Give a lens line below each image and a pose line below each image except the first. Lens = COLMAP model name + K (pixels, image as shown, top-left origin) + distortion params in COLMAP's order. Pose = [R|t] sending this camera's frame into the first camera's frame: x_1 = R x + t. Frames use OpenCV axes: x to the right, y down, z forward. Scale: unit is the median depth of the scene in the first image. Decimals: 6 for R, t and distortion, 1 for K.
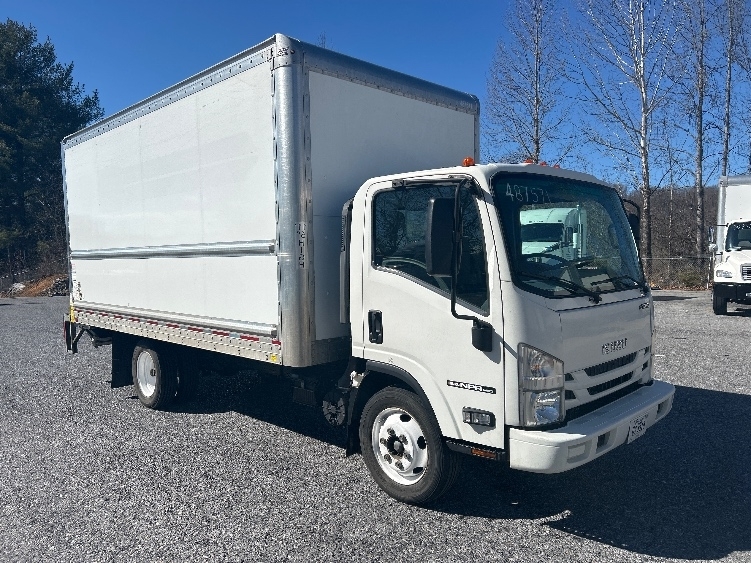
lens RADIAL K [[550.4, 0, 375.5], [0, 550.4, 281.5], [0, 0, 1]] dist [0.029541, -0.000142]
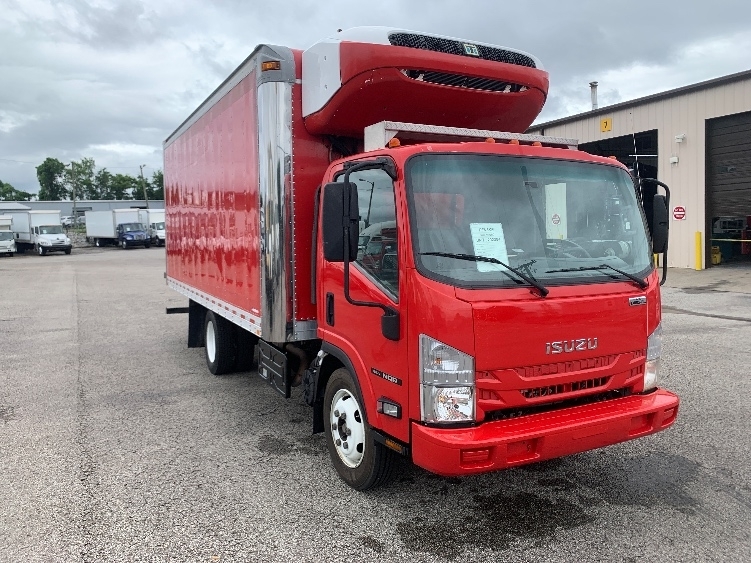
lens RADIAL K [[550.4, 0, 375.5], [0, 550.4, 281.5], [0, 0, 1]] dist [0.029541, -0.000142]
pose [[0.954983, 0.041923, -0.293682, 0.373233], [-0.031046, 0.998652, 0.041603, -0.011498], [0.295030, -0.030612, 0.954997, 0.069509]]
